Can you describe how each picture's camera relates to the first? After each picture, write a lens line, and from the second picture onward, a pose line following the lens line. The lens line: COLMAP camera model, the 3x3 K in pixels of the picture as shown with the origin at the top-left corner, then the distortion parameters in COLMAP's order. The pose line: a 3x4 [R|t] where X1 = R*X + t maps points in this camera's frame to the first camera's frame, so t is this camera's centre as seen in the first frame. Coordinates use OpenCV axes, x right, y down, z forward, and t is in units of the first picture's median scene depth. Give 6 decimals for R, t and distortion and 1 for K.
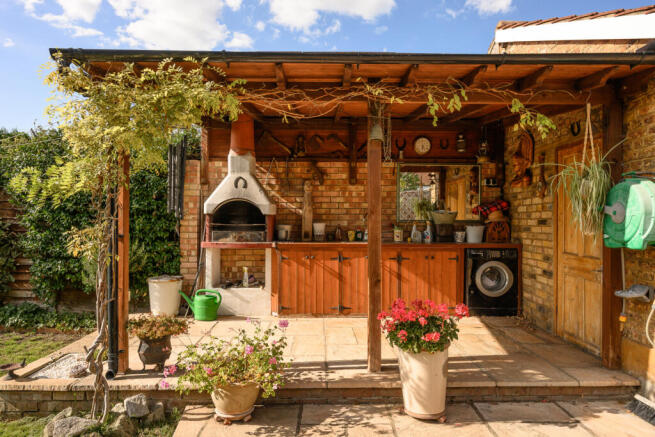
lens RADIAL K [[416.1, 0, 327.9], [0, 416.1, 215.5], [0, 0, 1]] dist [-0.003211, -0.007756]
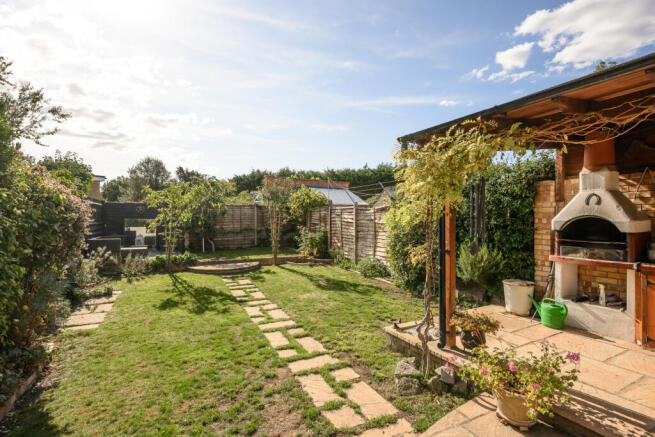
lens RADIAL K [[312.4, 0, 316.8], [0, 312.4, 210.6], [0, 0, 1]] dist [-0.030224, 0.005472]
pose [[0.431677, -0.026877, -0.901628, 0.169316], [0.011600, 0.999639, -0.024245, -0.042369], [0.901954, 0.000008, 0.431833, 0.082606]]
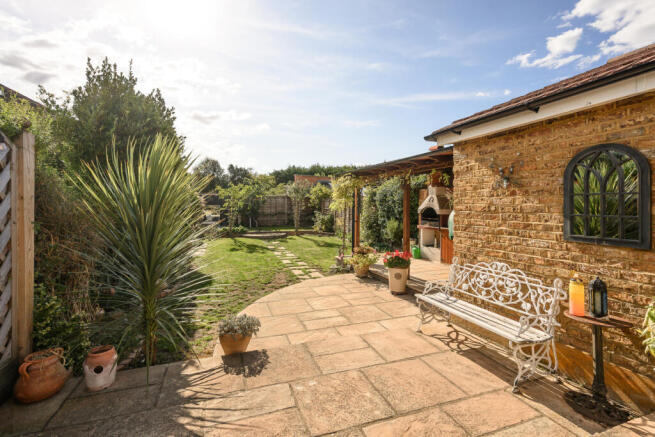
lens RADIAL K [[302.9, 0, 345.7], [0, 302.9, 213.4], [0, 0, 1]] dist [-0.000598, -0.000700]
pose [[0.398711, 0.023887, -0.916766, 1.063043], [0.001870, 0.999637, 0.026859, -0.046529], [0.917075, -0.012423, 0.398522, -0.030521]]
